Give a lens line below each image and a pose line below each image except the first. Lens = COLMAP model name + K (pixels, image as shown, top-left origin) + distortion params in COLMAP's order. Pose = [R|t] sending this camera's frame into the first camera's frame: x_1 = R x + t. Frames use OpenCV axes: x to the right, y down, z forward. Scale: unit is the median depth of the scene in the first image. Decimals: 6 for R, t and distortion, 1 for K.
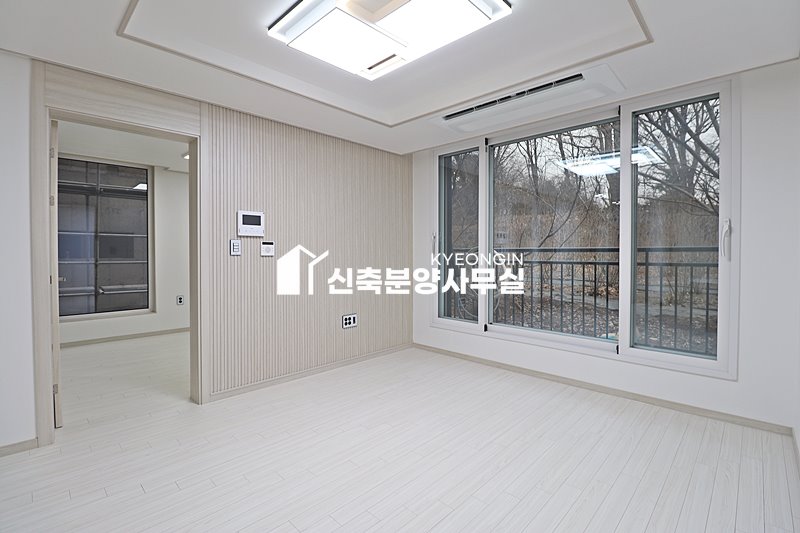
lens RADIAL K [[369.0, 0, 401.9], [0, 369.0, 257.3], [0, 0, 1]] dist [-0.002478, -0.011562]
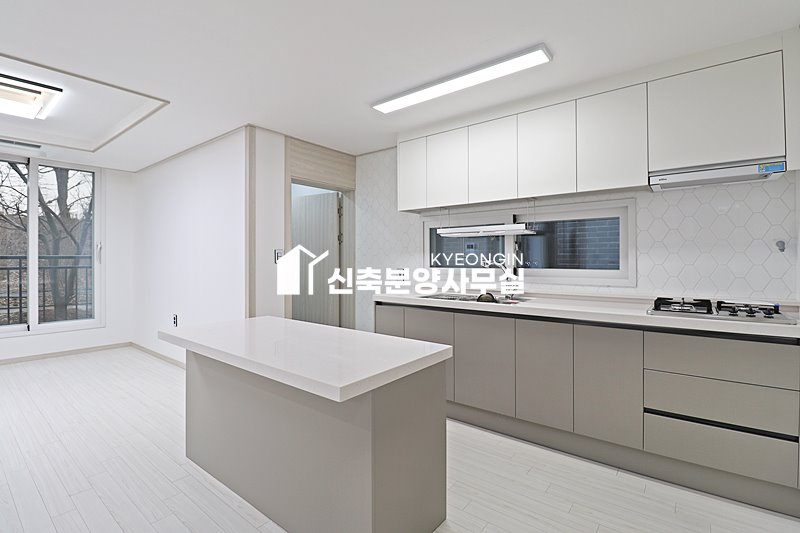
lens RADIAL K [[369.0, 0, 404.4], [0, 369.0, 259.1], [0, 0, 1]] dist [-0.002478, -0.011562]
pose [[-0.107515, -0.001087, 0.994203, -0.915786], [0.017128, 0.999849, 0.002945, 0.004595], [-0.994056, 0.017346, -0.107481, -0.278537]]
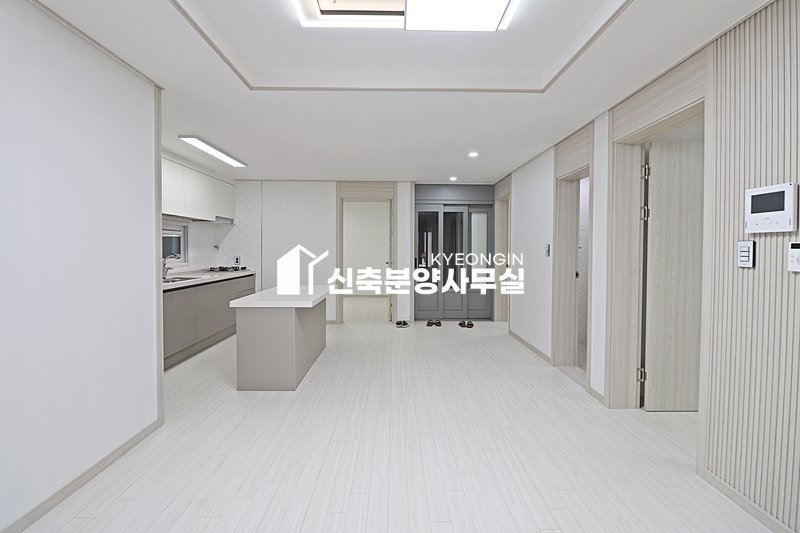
lens RADIAL K [[369.0, 0, 398.8], [0, 369.0, 257.4], [0, 0, 1]] dist [-0.002478, -0.011562]
pose [[-0.709997, 0.011840, -0.704105, 0.324194], [-0.015765, 0.999341, 0.032701, -0.030435], [0.704028, 0.034318, -0.709343, 0.972198]]
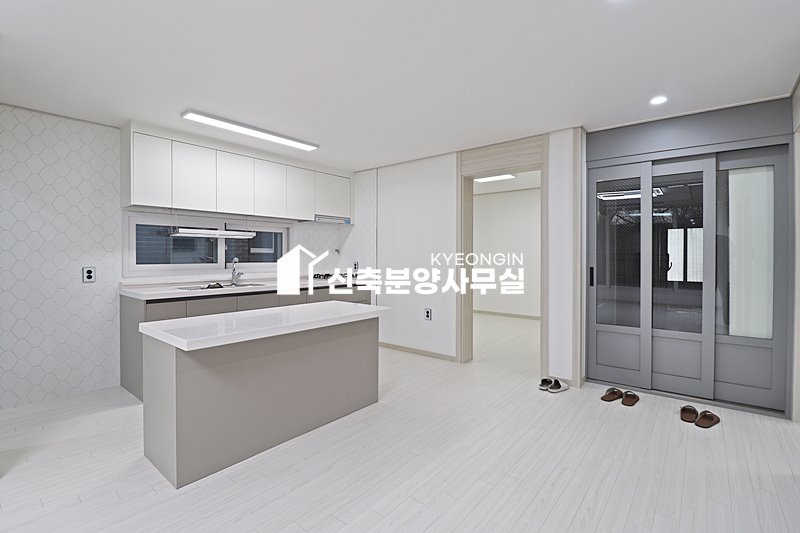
lens RADIAL K [[369.0, 0, 399.8], [0, 369.0, 258.7], [0, 0, 1]] dist [-0.002478, -0.011562]
pose [[-0.997218, -0.002237, -0.074507, -0.499675], [-0.003941, 0.999734, 0.022735, -0.010844], [0.074437, 0.022966, -0.996961, 0.668276]]
